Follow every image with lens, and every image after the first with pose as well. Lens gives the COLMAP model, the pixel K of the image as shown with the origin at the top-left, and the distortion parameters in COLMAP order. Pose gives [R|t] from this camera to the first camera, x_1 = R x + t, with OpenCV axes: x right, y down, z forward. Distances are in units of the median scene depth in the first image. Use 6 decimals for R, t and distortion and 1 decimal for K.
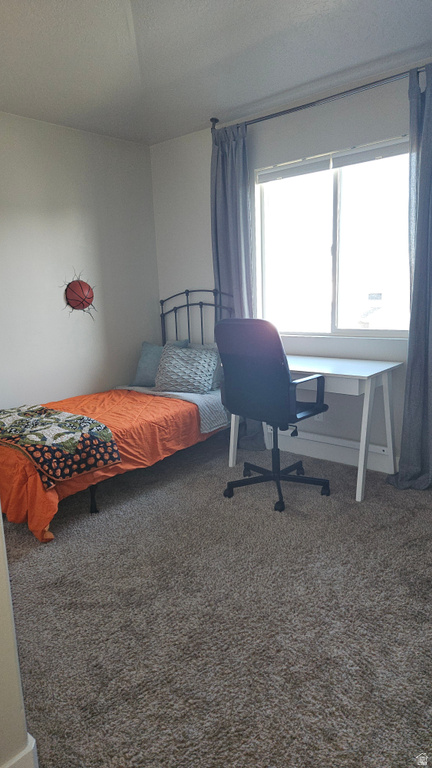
lens RADIAL K [[504.8, 0, 216.0], [0, 504.8, 384.0], [0, 0, 1]] dist [0.005727, 0.001573]
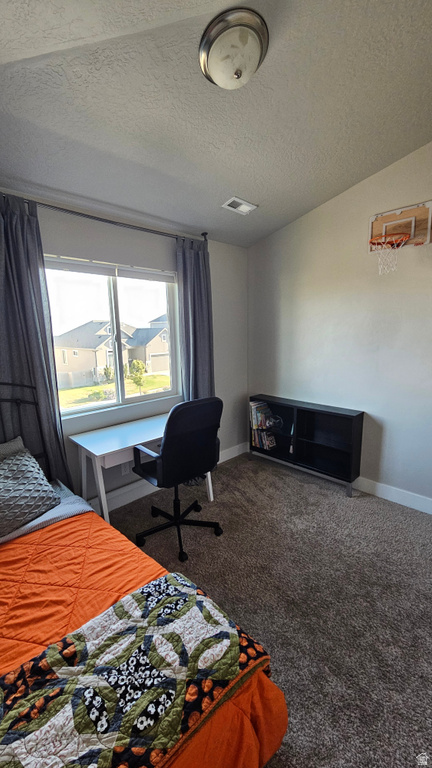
lens RADIAL K [[312.8, 0, 219.3], [0, 312.8, 380.5], [0, 0, 1]] dist [-0.010786, 0.000025]
pose [[0.081608, -0.119742, 0.989445, -0.613836], [0.199895, 0.974551, 0.101452, -0.221616], [-0.976413, 0.189506, 0.103467, 0.794292]]
